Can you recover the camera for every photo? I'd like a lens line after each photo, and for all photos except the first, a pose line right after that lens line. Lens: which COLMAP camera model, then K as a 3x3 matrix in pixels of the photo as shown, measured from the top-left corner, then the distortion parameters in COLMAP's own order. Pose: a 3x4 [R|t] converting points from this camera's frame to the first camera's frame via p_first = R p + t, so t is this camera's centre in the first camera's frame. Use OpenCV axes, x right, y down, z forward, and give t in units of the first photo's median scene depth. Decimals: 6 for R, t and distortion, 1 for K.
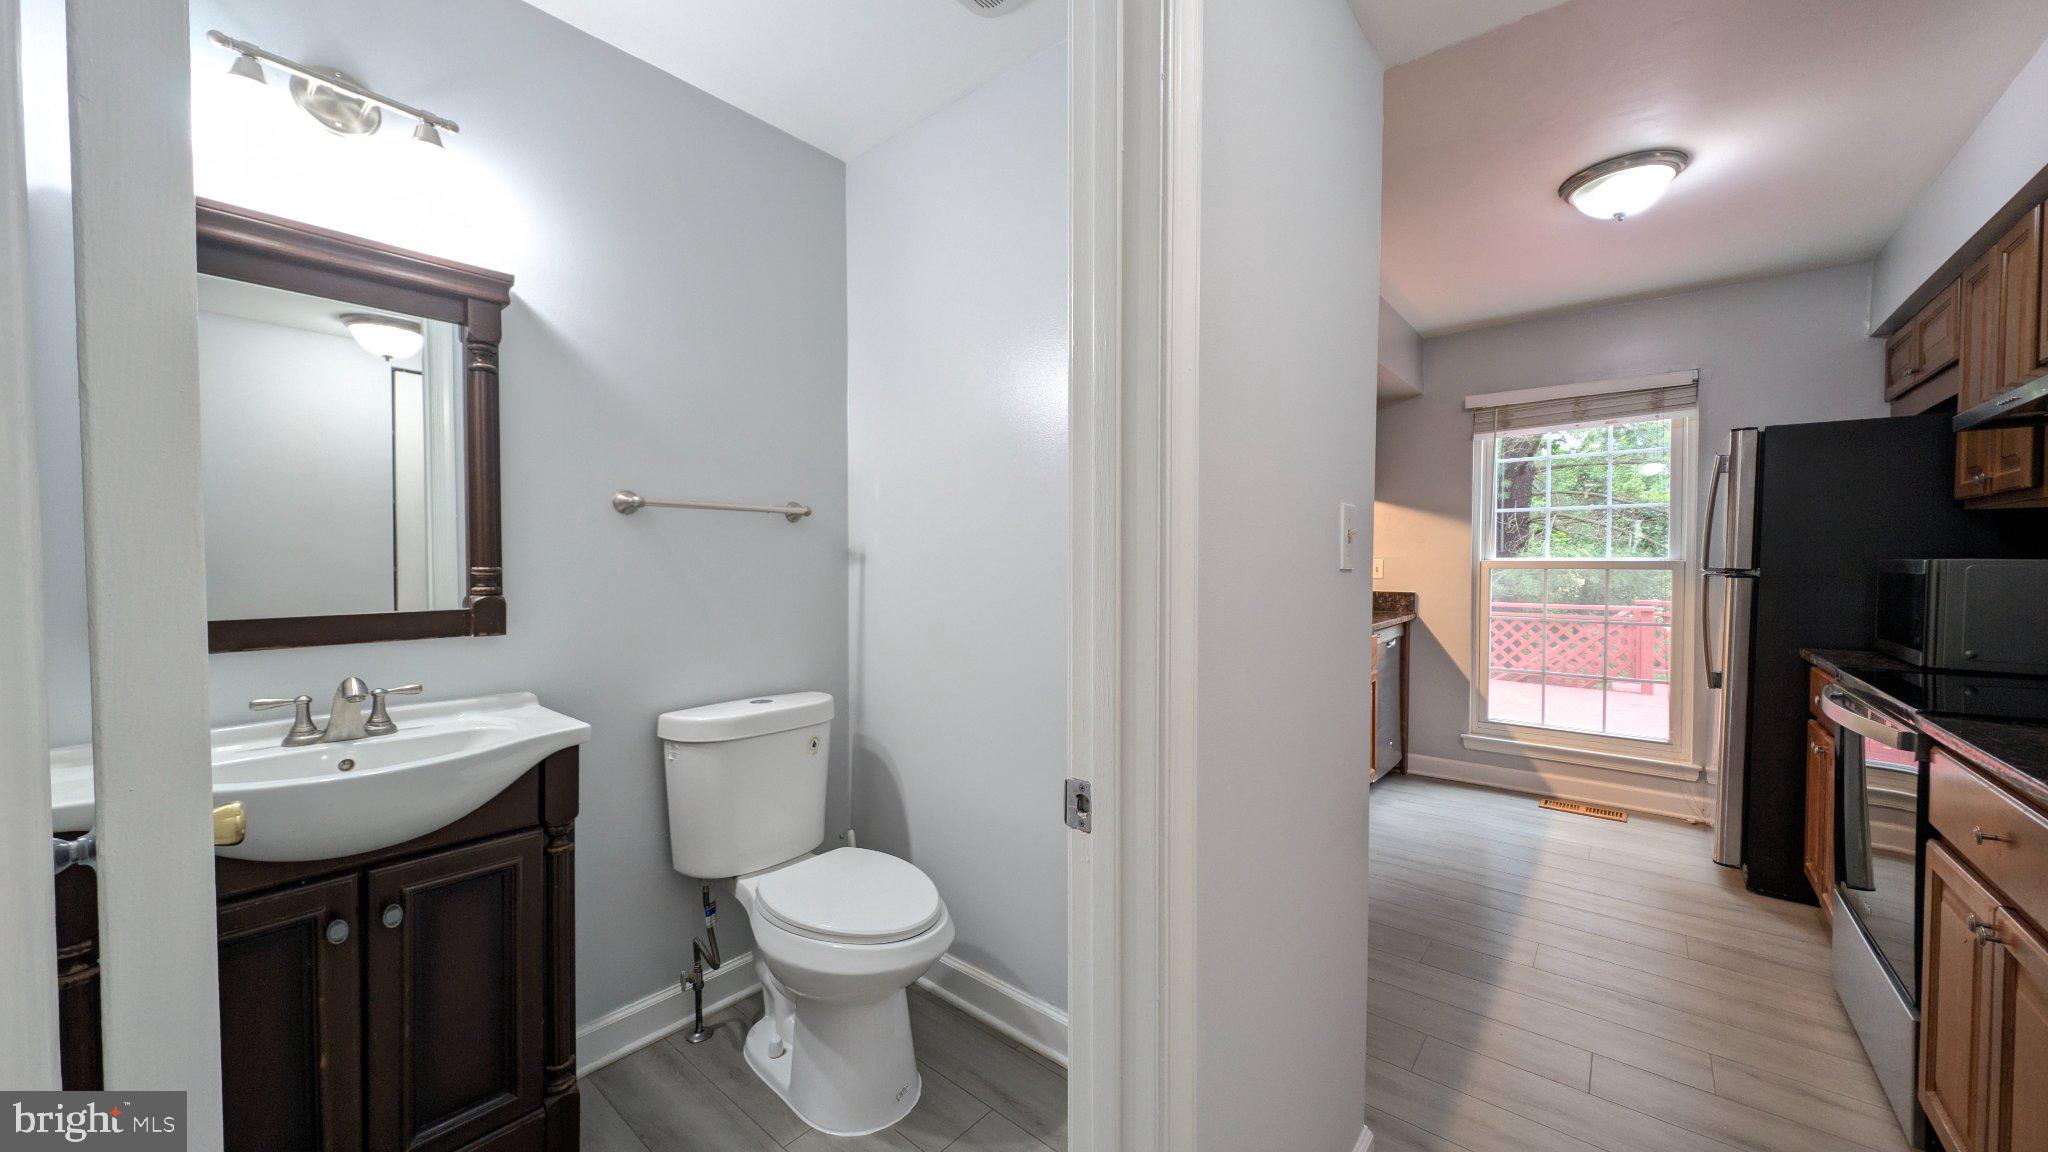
lens RADIAL K [[726.5, 0, 1029.1], [0, 726.5, 575.3], [0, 0, 1]] dist [0.000048, -0.000184]
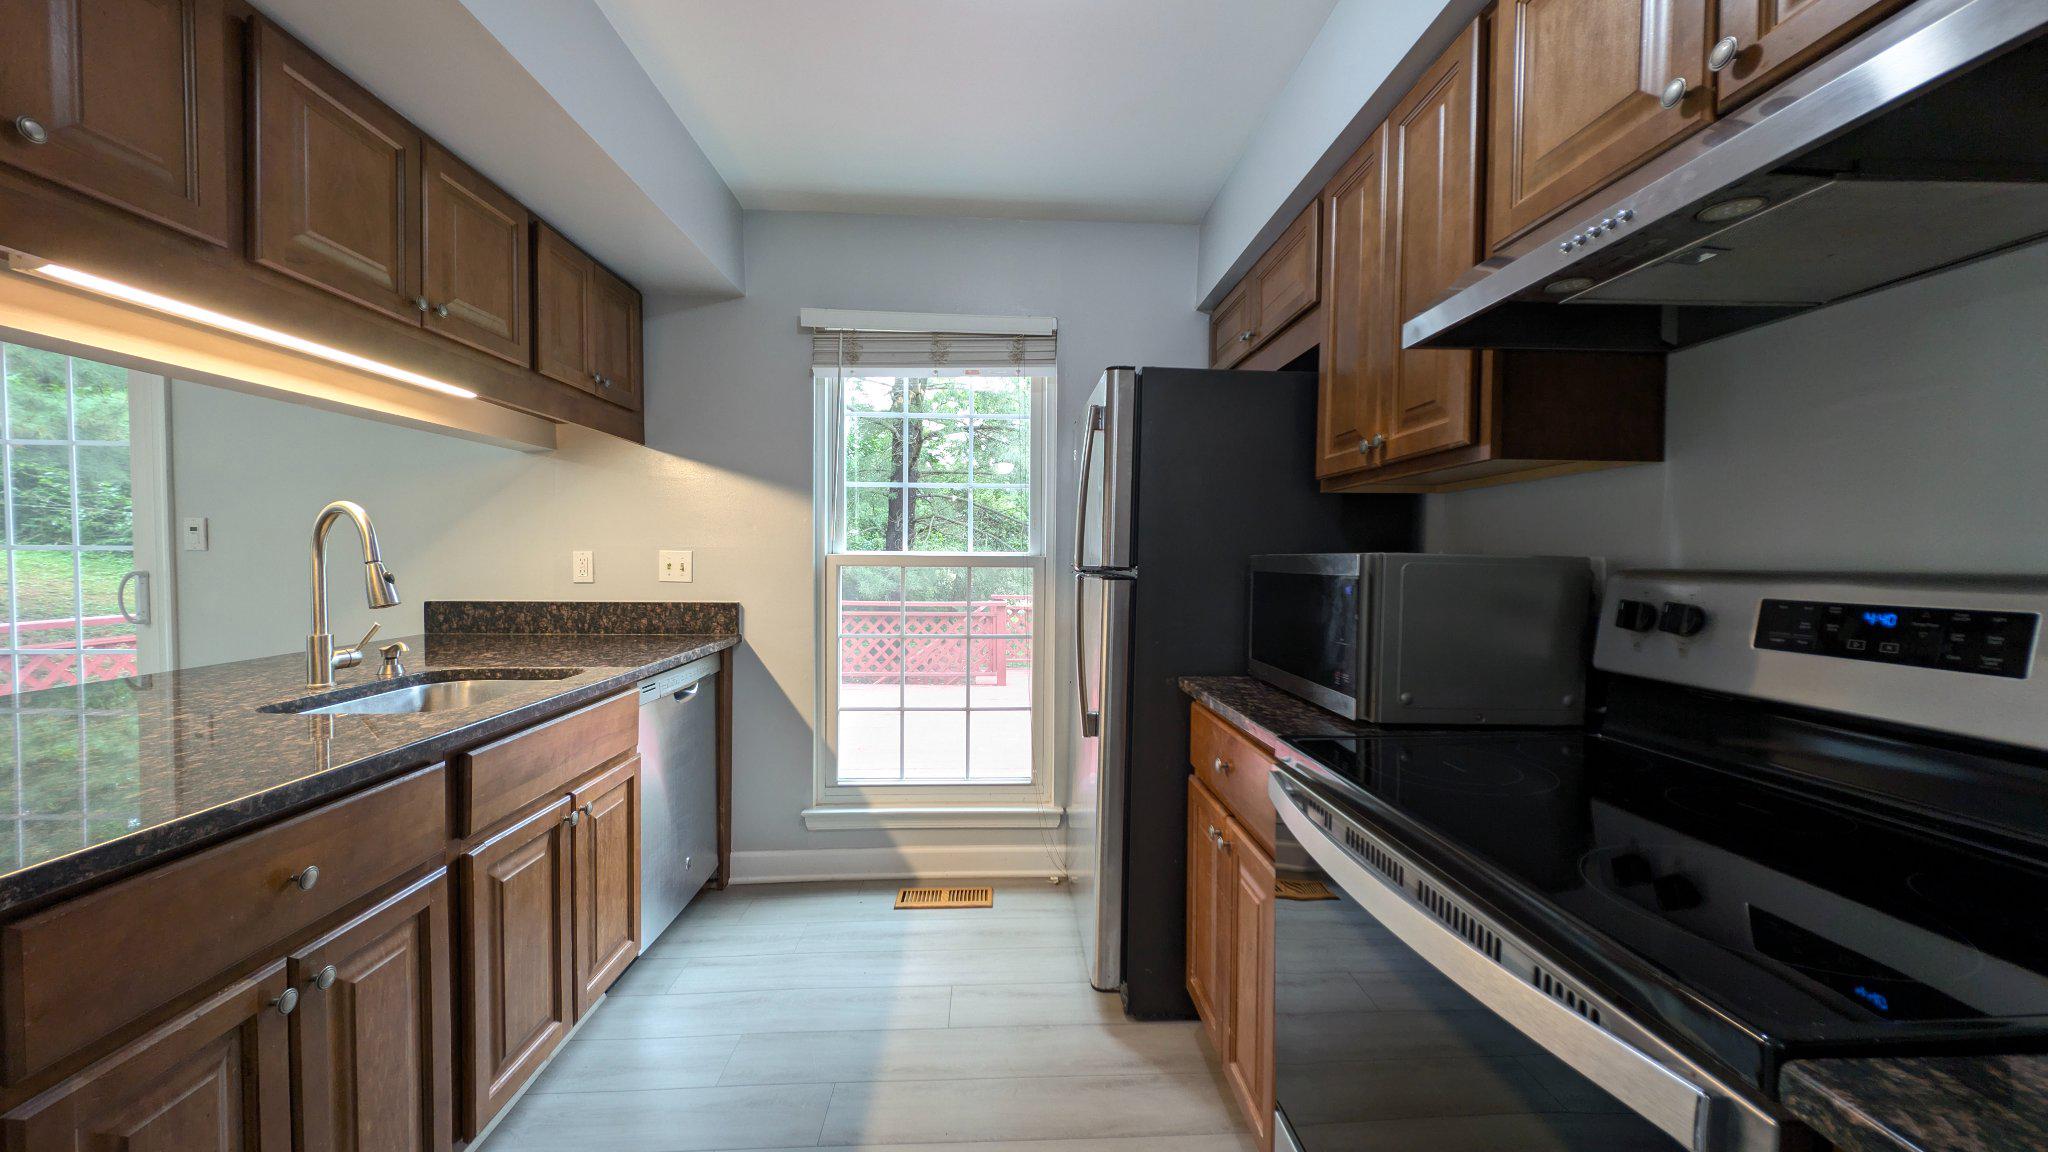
lens RADIAL K [[726.5, 0, 1029.1], [0, 726.5, 575.3], [0, 0, 1]] dist [0.000048, -0.000184]
pose [[0.730420, -0.010044, 0.682925, 0.344874], [0.006432, 0.999949, 0.007828, -0.005517], [-0.682968, -0.001325, 0.730447, 0.430970]]
